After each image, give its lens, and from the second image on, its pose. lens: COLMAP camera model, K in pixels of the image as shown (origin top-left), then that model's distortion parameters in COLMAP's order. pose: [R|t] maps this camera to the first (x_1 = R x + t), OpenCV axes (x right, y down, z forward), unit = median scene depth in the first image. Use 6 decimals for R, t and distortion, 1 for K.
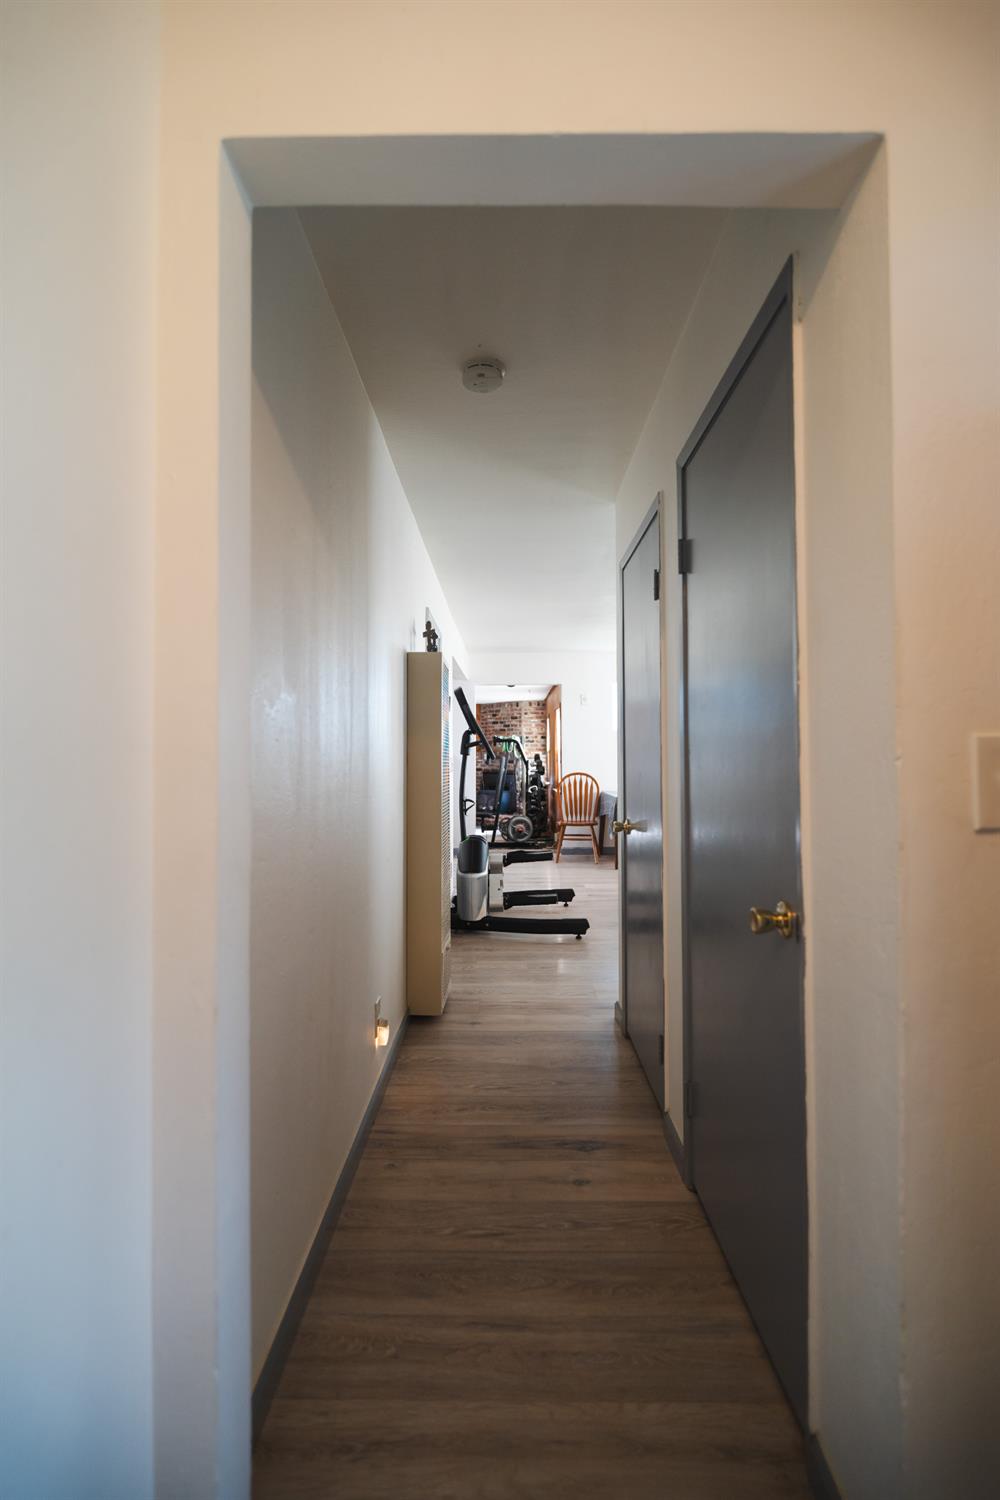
lens RADIAL K [[733.8, 0, 478.9], [0, 733.8, 749.2], [0, 0, 1]] dist [-0.001505, -0.001696]
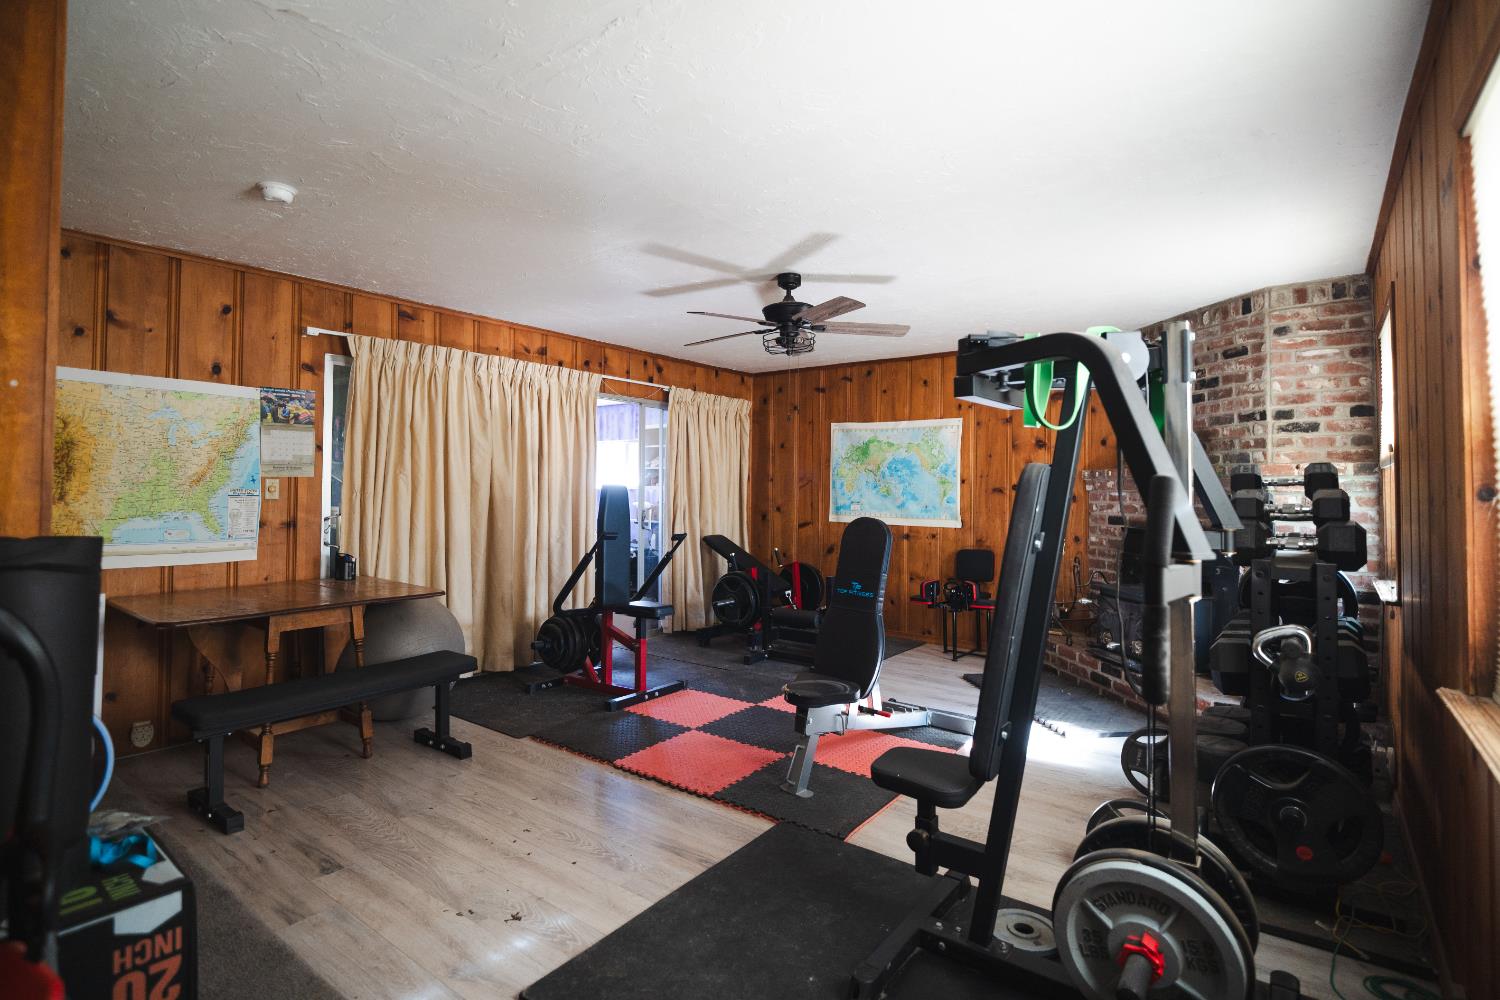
lens RADIAL K [[708.8, 0, 755.3], [0, 708.8, 470.1], [0, 0, 1]] dist [0.000800, -0.000204]
pose [[0.823643, -0.006524, -0.567072, 0.066035], [0.003212, 0.999971, -0.006839, 0.009017], [0.567100, 0.003812, 0.823640, 0.842758]]
